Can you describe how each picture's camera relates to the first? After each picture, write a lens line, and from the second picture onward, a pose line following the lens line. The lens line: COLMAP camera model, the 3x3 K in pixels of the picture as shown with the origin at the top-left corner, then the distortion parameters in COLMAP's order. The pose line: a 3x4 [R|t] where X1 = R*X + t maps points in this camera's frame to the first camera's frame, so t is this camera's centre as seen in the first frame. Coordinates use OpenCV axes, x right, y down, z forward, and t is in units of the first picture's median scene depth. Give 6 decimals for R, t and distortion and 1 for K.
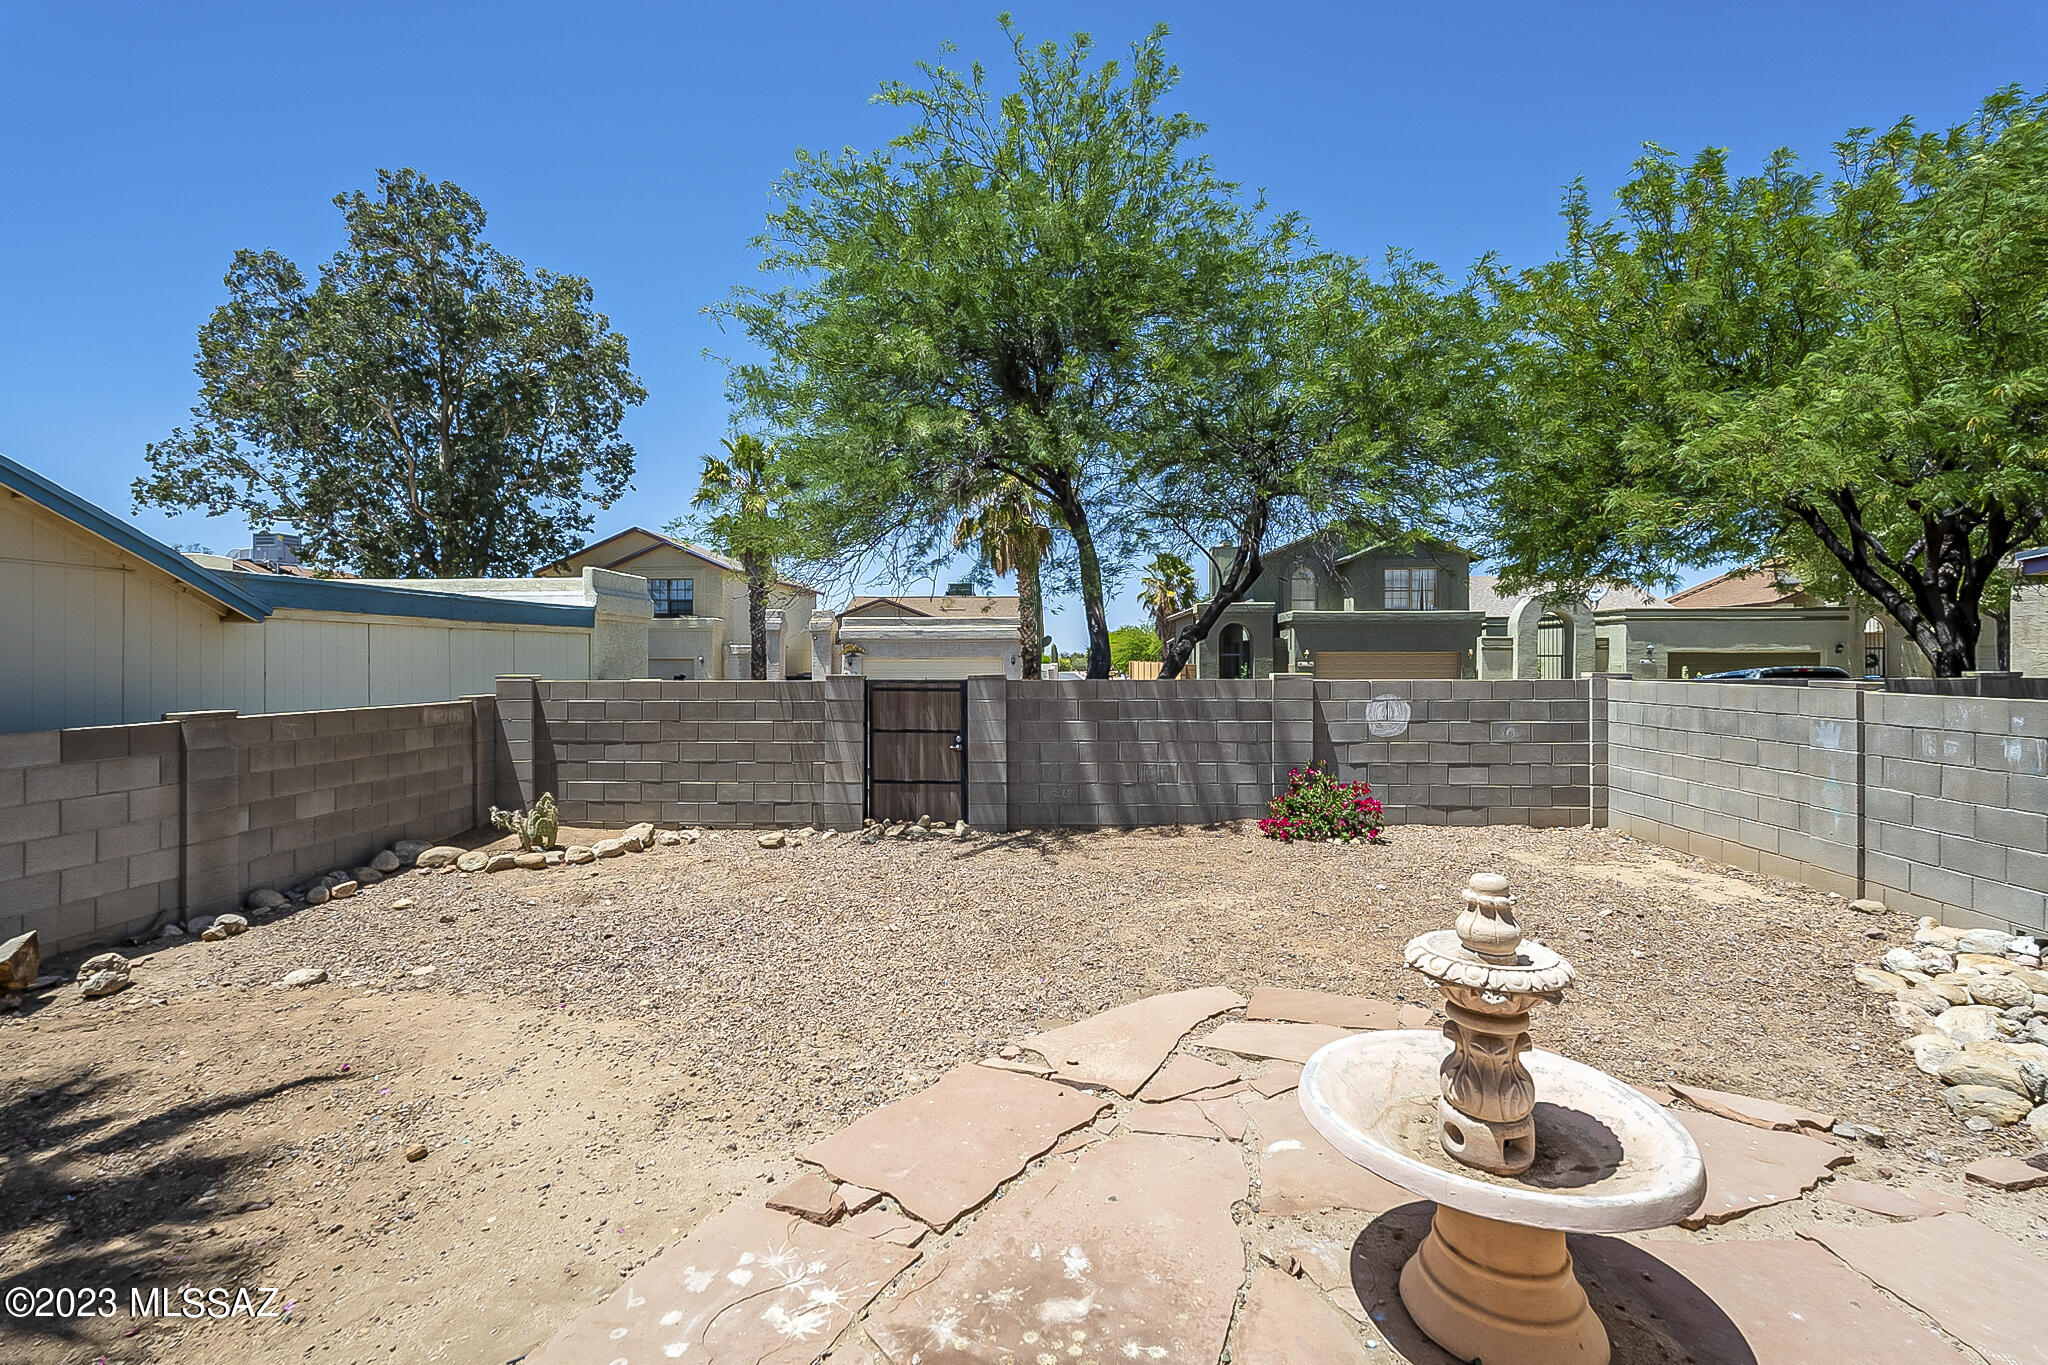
lens RADIAL K [[917.1, 0, 1011.7], [0, 917.1, 671.4], [0, 0, 1]] dist [-0.001819, -0.000164]
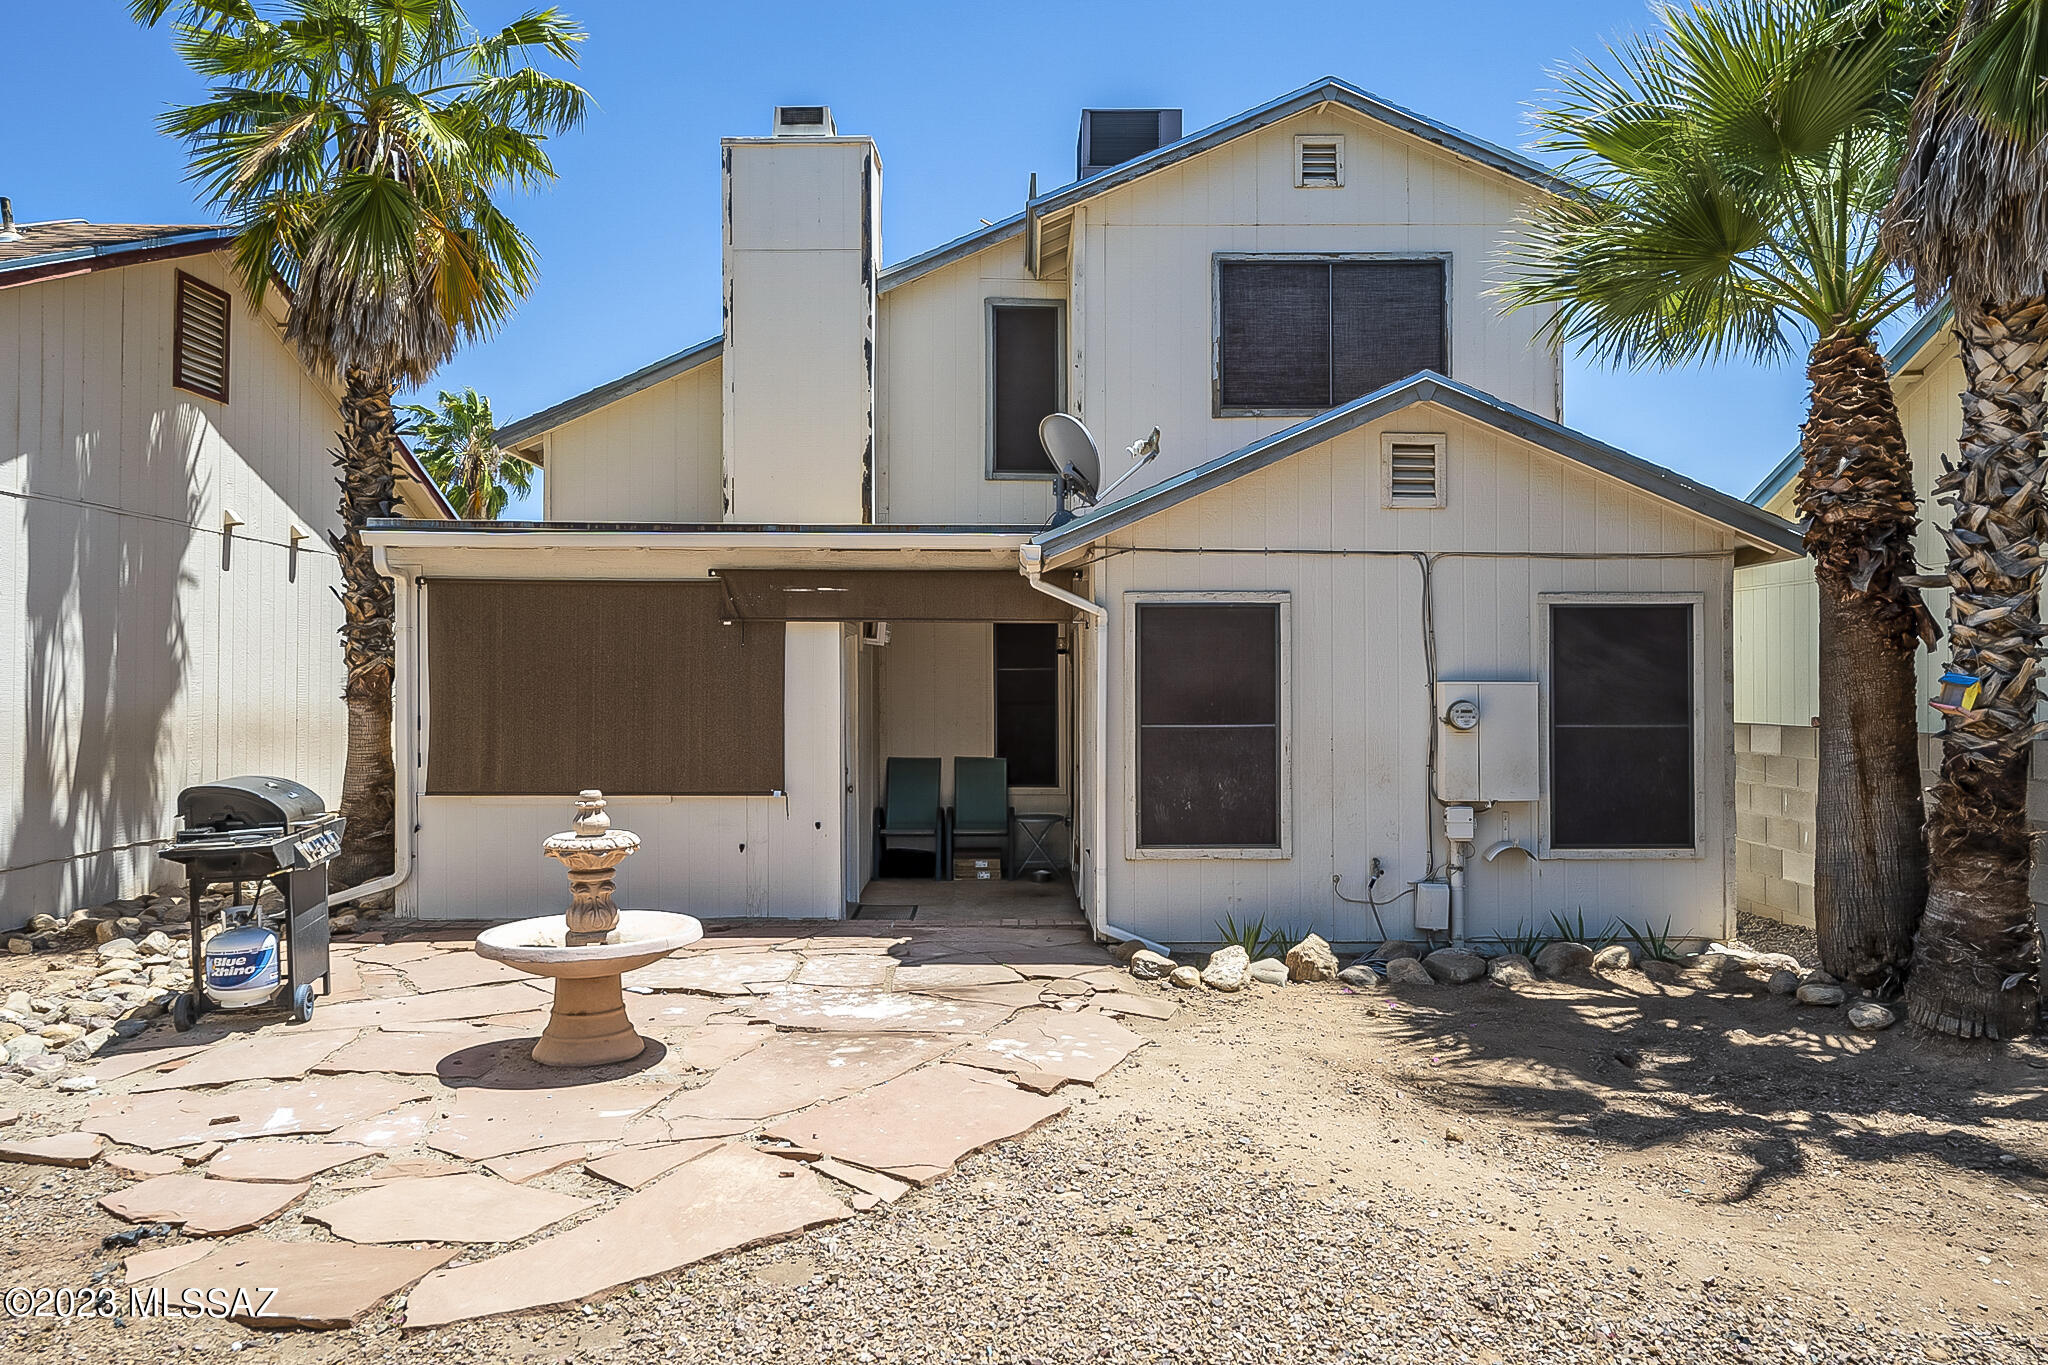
lens RADIAL K [[1381.9, 0, 1015.6], [0, 1381.9, 671.6], [0, 0, 1]] dist [-0.001205, 0.002114]
pose [[-0.997473, 0.001415, -0.071026, -0.018600], [0.000691, 0.999947, 0.010226, -0.004260], [0.071037, 0.010151, -0.997422, 0.924210]]
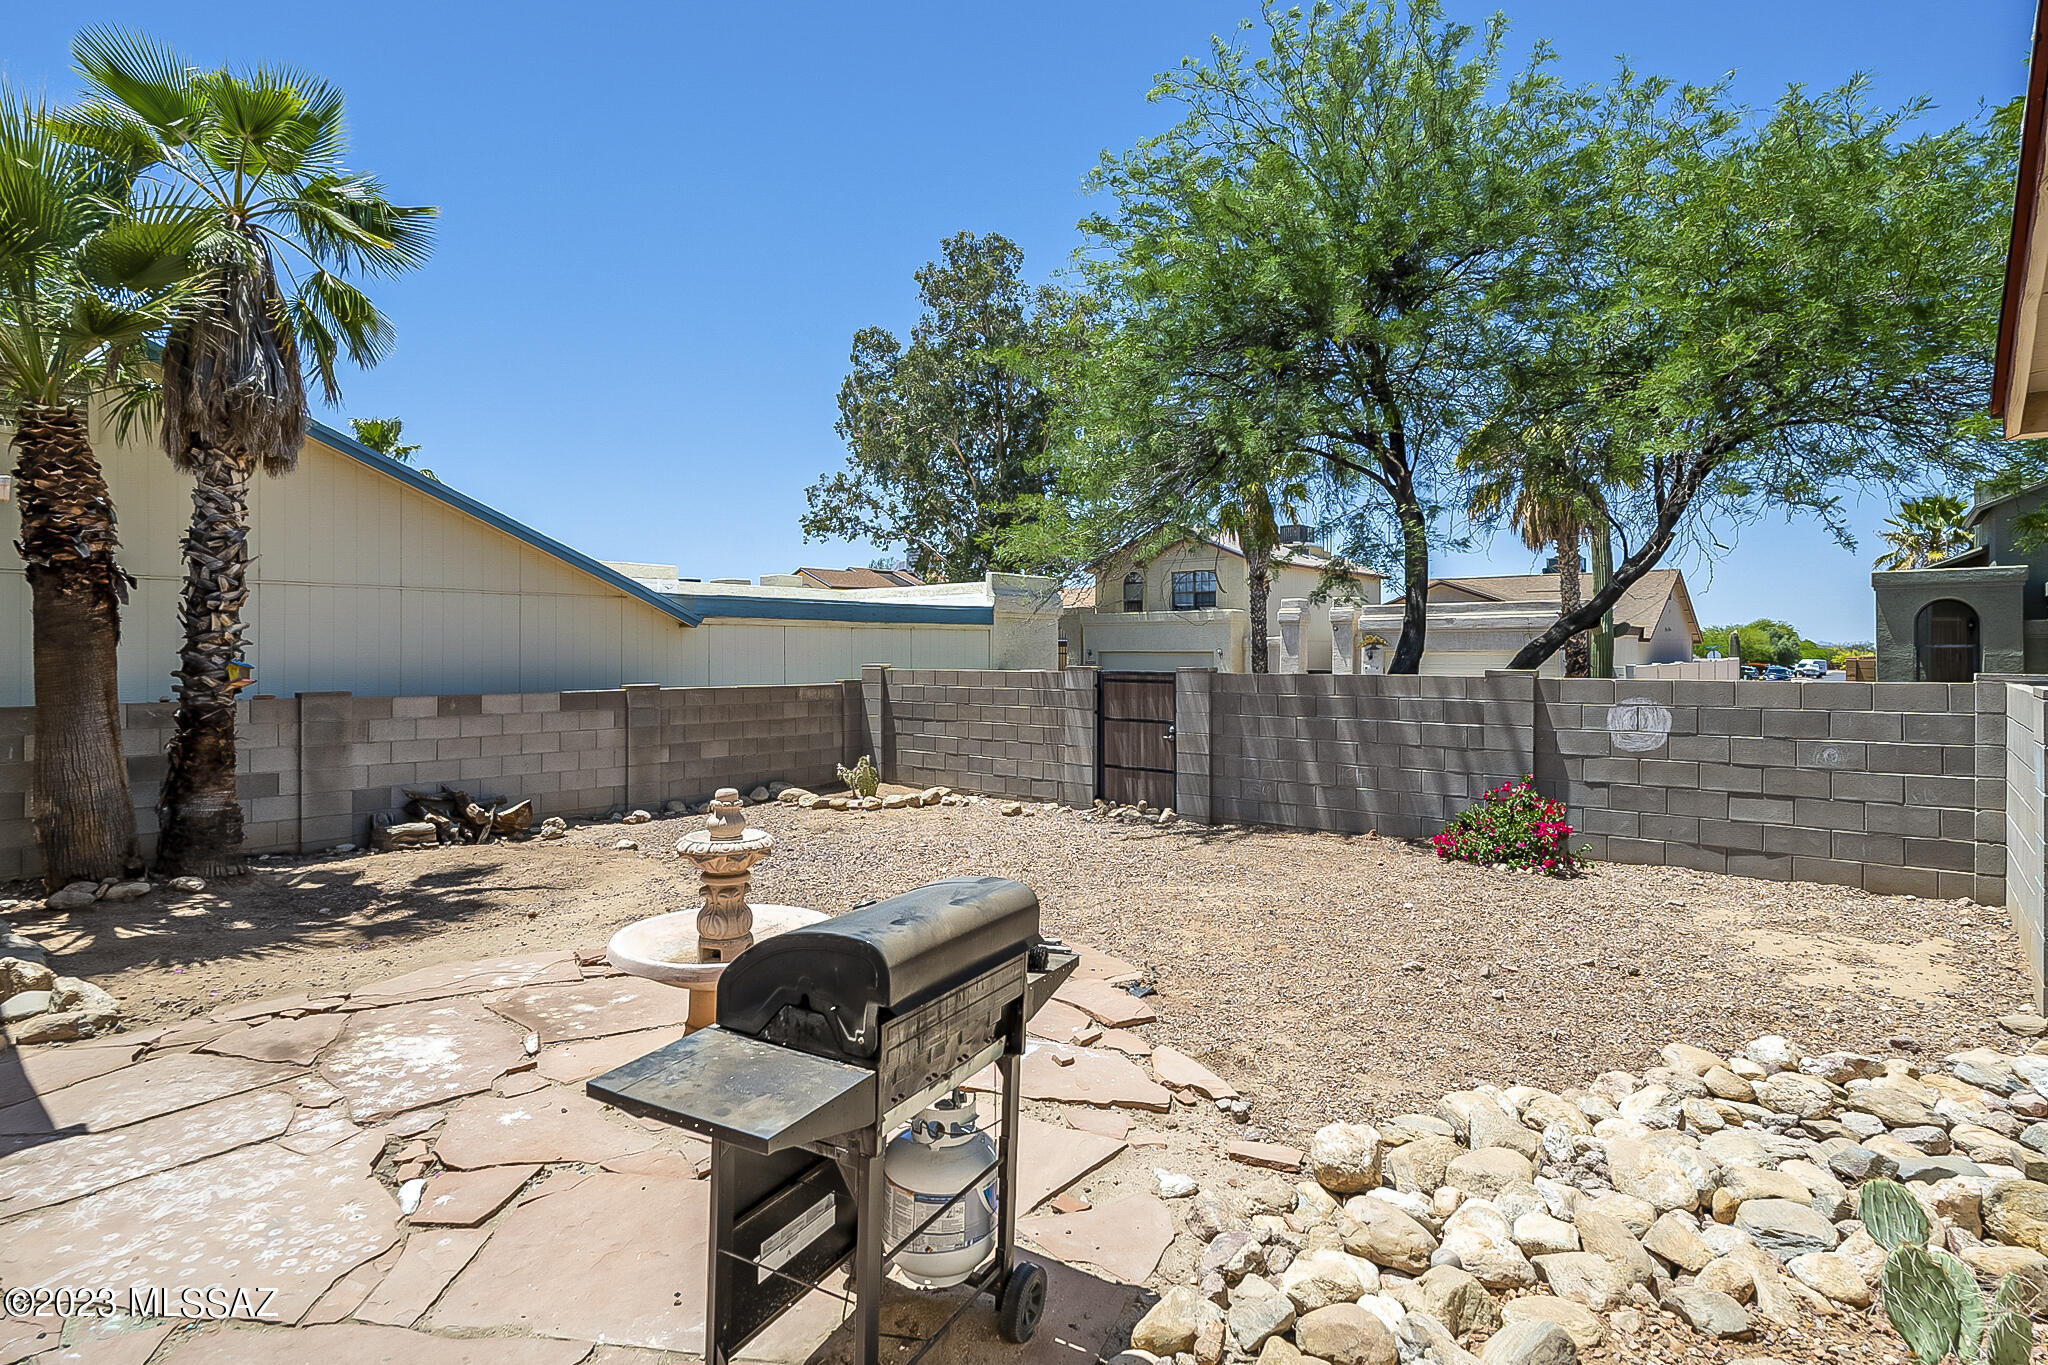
lens RADIAL K [[1031.3, 0, 1014.9], [0, 1031.3, 677.9], [0, 0, 1]] dist [-0.001880, -0.000053]
pose [[0.794891, 0.016064, -0.606539, 0.522299], [-0.008757, 0.999849, 0.015004, -0.000653], [0.606689, -0.006615, 0.794912, -0.029385]]
